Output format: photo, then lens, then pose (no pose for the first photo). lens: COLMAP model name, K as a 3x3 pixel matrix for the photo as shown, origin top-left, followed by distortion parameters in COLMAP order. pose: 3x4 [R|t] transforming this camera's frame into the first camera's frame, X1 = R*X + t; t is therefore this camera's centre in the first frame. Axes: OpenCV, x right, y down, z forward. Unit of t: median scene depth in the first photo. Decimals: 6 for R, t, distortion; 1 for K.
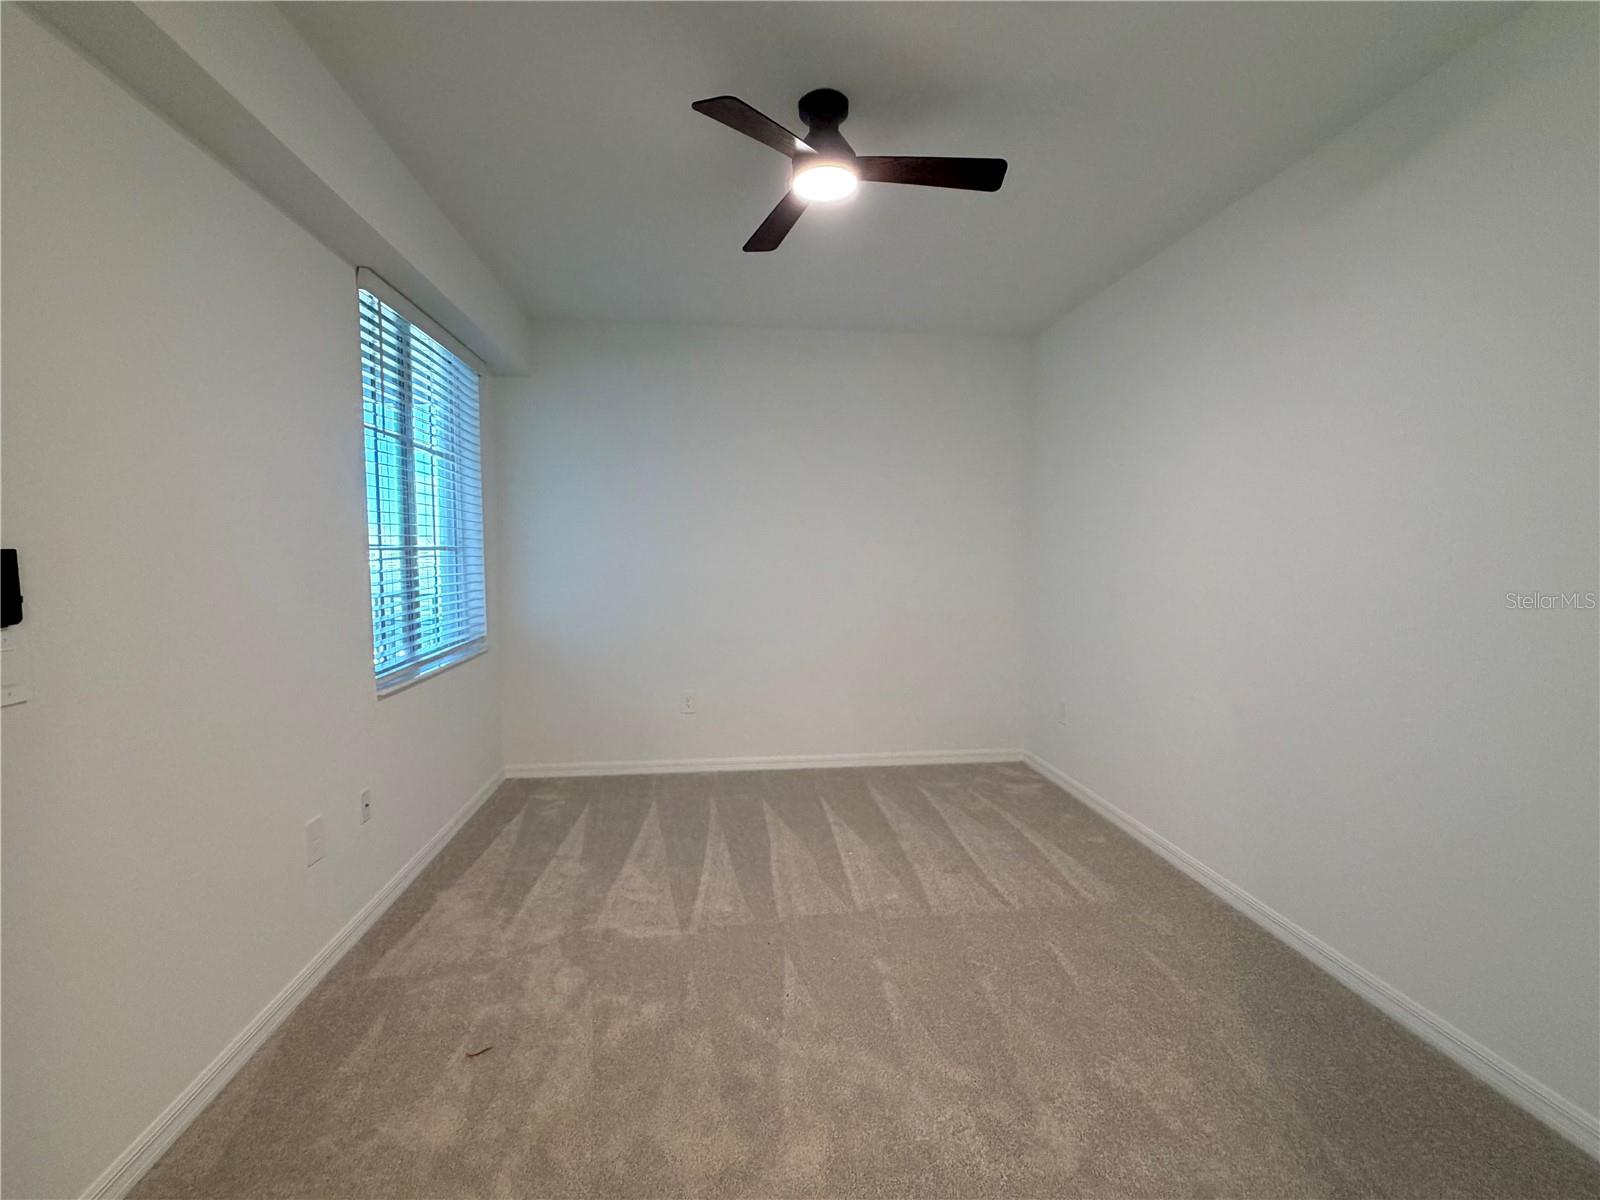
lens RADIAL K [[705.5, 0, 798.1], [0, 705.5, 600.1], [0, 0, 1]] dist [0.000375, -0.000268]
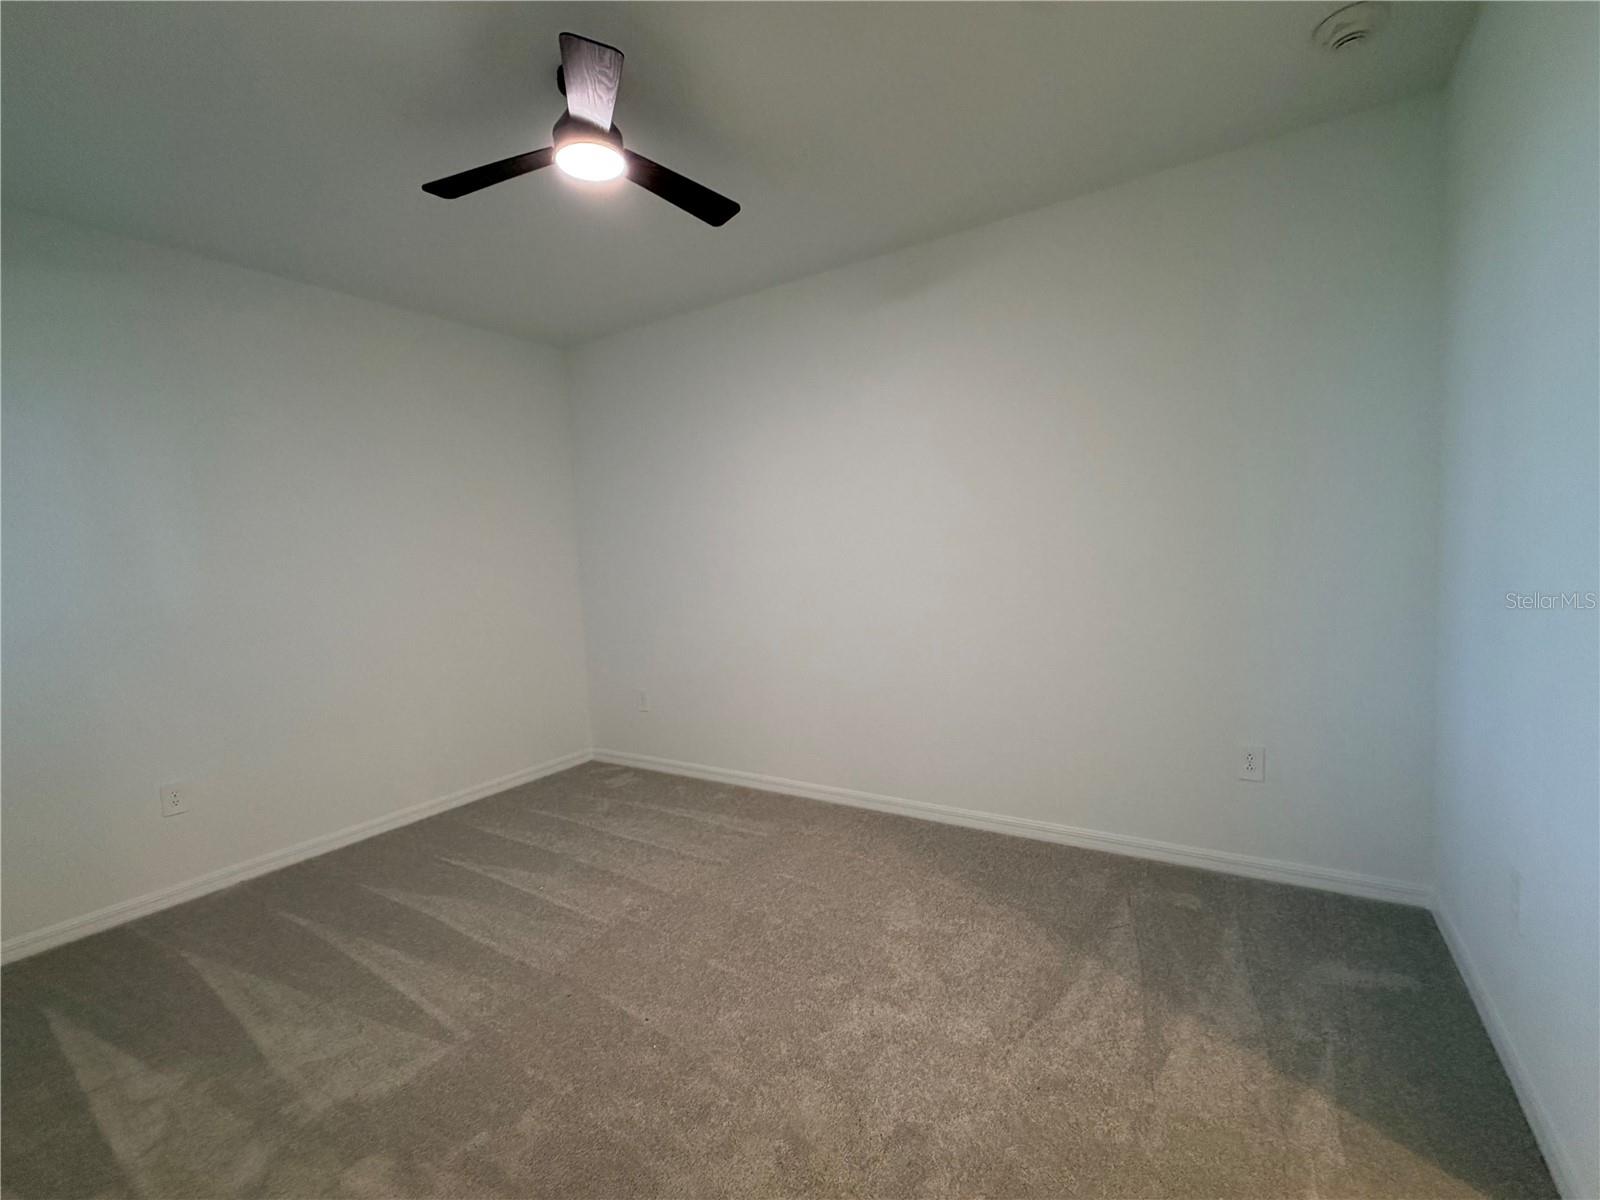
lens RADIAL K [[710.0, 0, 798.7], [0, 710.0, 604.3], [0, 0, 1]] dist [-0.000032, -0.000333]
pose [[0.638432, -0.093327, 0.763999, -0.401412], [0.103116, 0.994044, 0.035261, -0.003554], [-0.762740, 0.056269, 0.644253, 0.144640]]
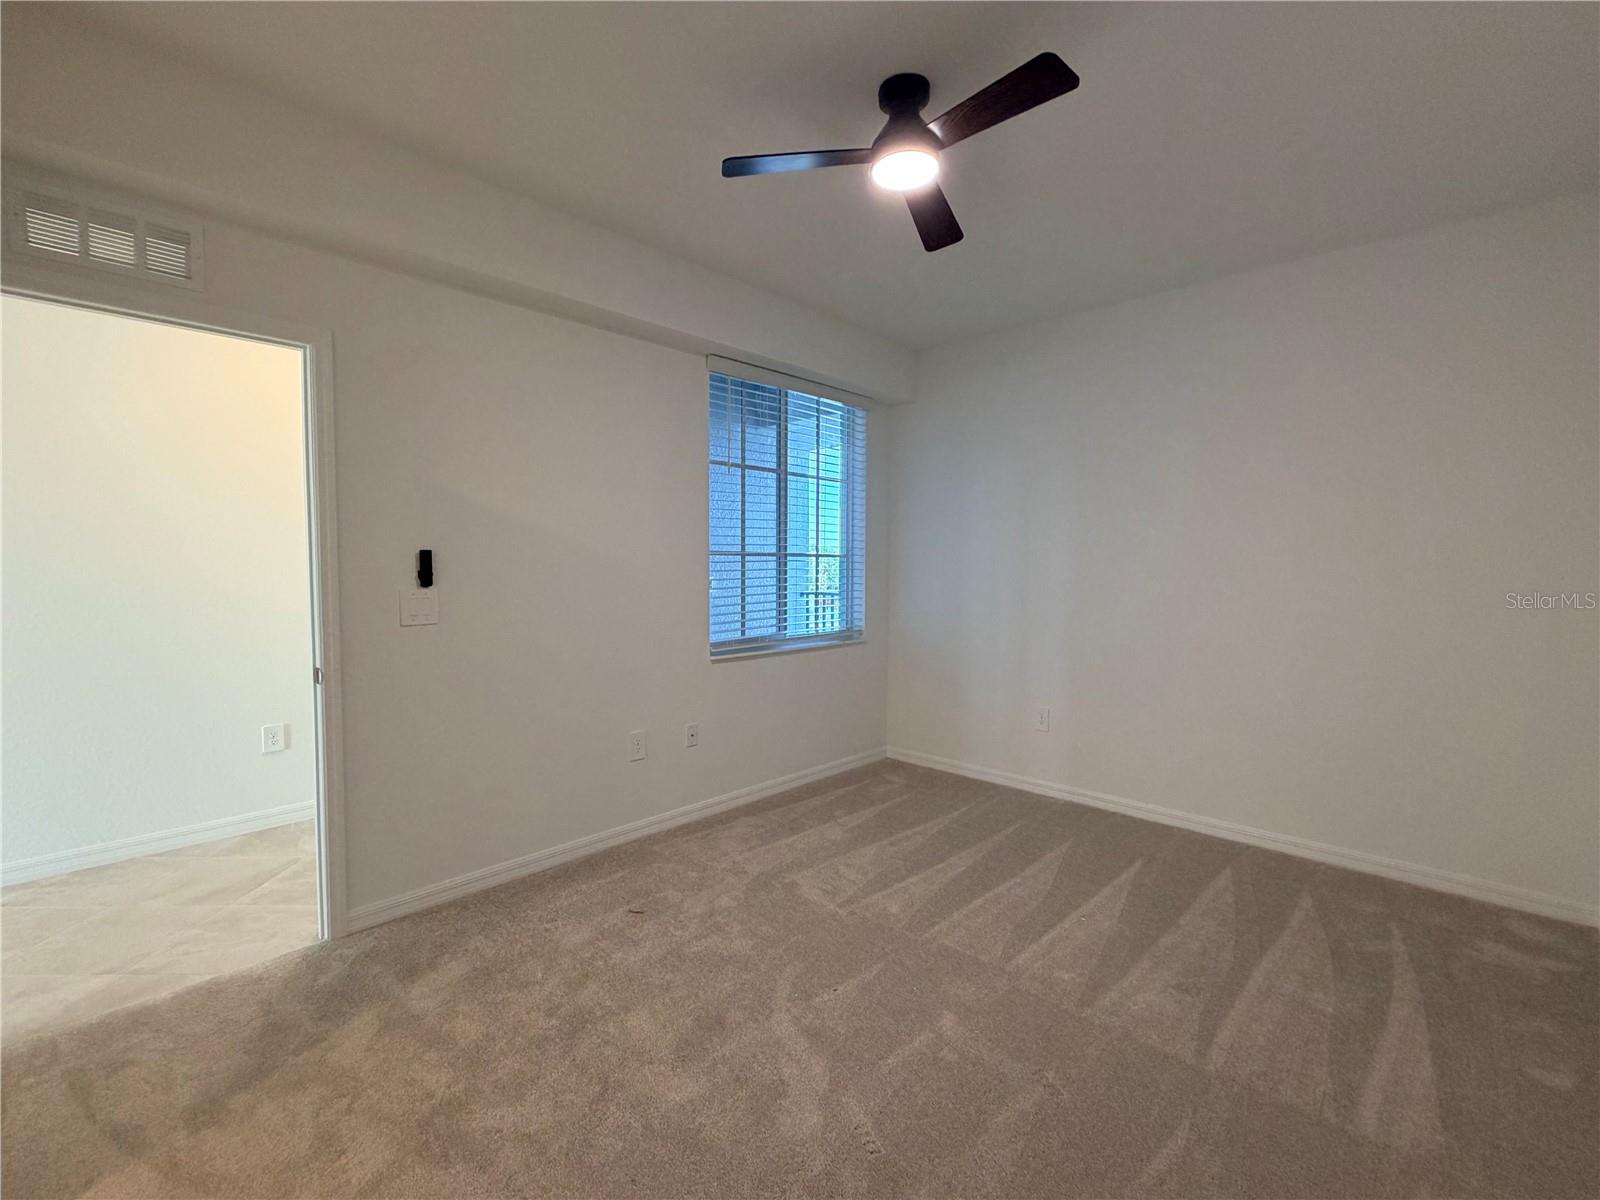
lens RADIAL K [[710.0, 0, 798.7], [0, 710.0, 604.3], [0, 0, 1]] dist [-0.000032, -0.000333]
pose [[0.640541, 0.048977, -0.766361, 0.510470], [-0.057532, 0.998220, 0.015709, -0.004989], [0.765766, 0.034028, 0.642218, 0.205448]]
